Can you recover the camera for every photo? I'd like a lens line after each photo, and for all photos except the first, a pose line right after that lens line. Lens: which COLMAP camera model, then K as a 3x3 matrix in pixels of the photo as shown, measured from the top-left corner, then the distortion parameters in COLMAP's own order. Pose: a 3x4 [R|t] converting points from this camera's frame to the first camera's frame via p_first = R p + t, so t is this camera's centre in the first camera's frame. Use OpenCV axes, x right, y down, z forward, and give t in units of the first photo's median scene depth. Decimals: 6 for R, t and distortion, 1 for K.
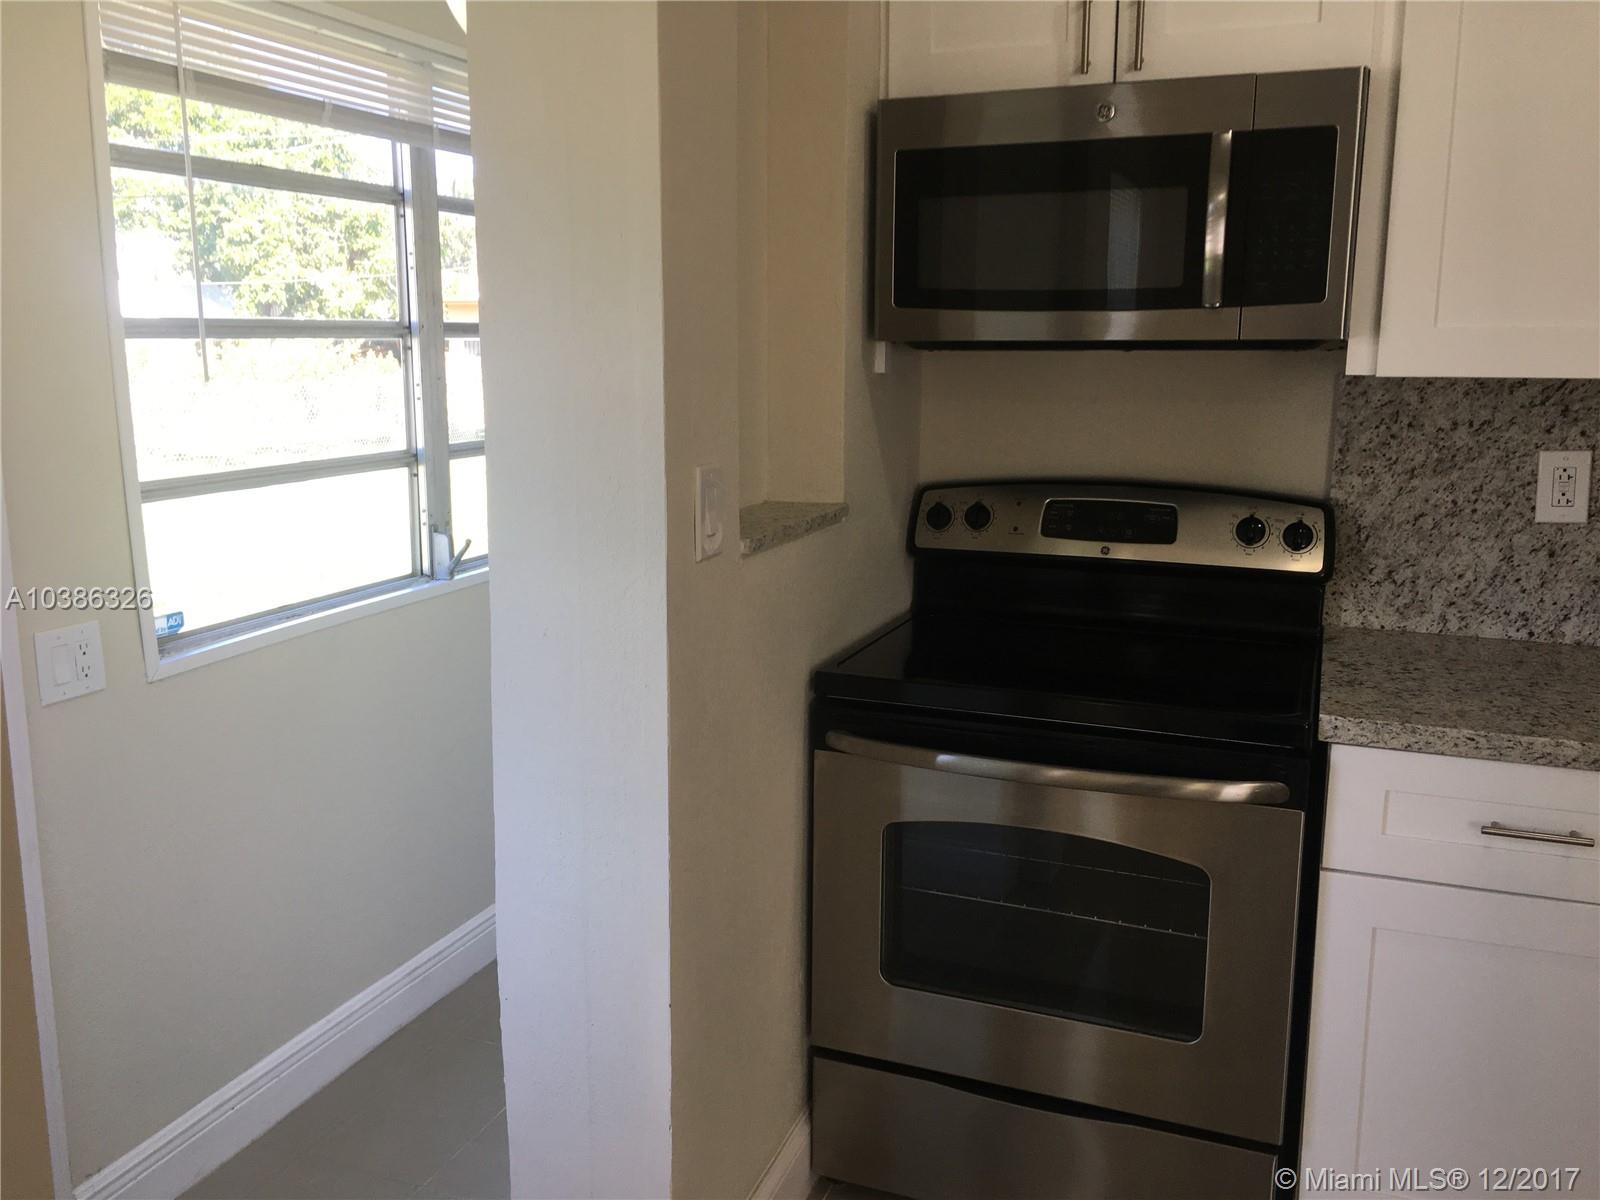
lens RADIAL K [[1366.0, 0, 805.1], [0, 1366.0, 584.9], [0, 0, 1]] dist [0.071142, -0.075849]
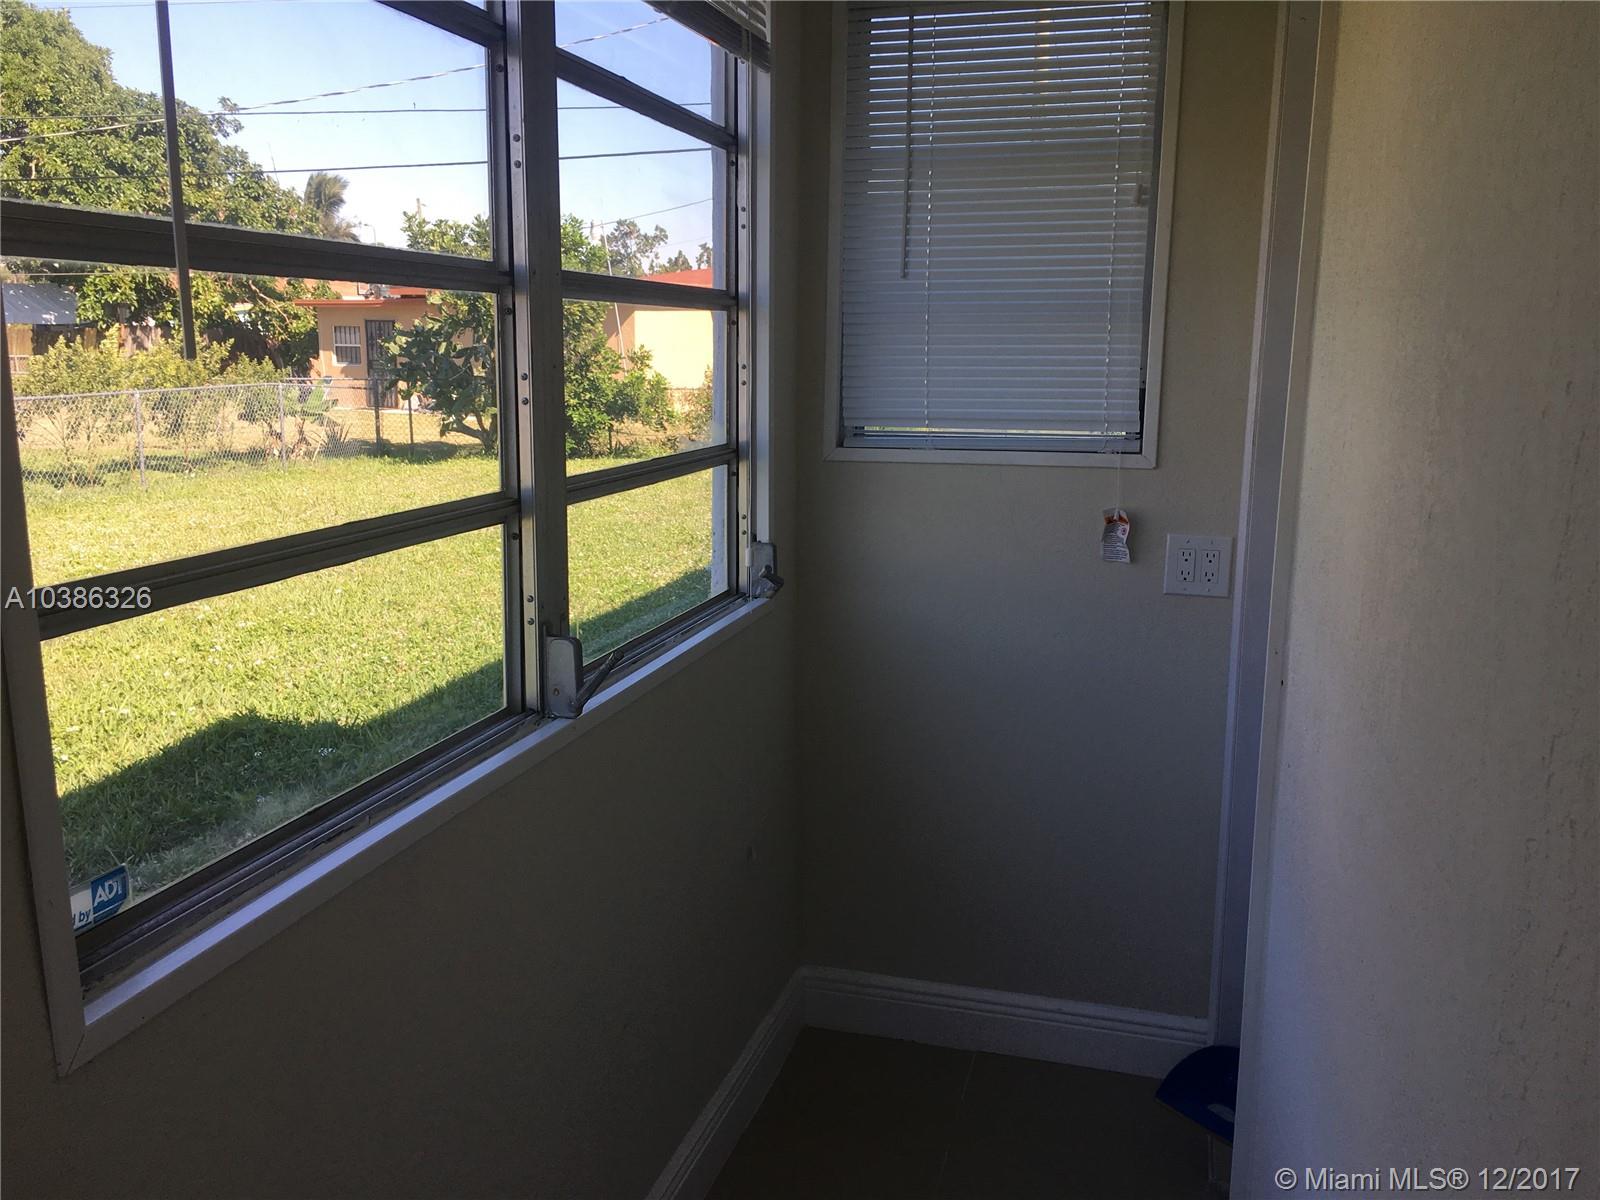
lens RADIAL K [[1366.0, 0, 792.9], [0, 1366.0, 598.8], [0, 0, 1]] dist [0.071142, -0.075849]
pose [[0.996159, -0.010665, 0.086909, -0.140297], [0.010523, 0.999942, 0.002090, -0.034683], [-0.086926, -0.001167, 0.996214, 0.273169]]
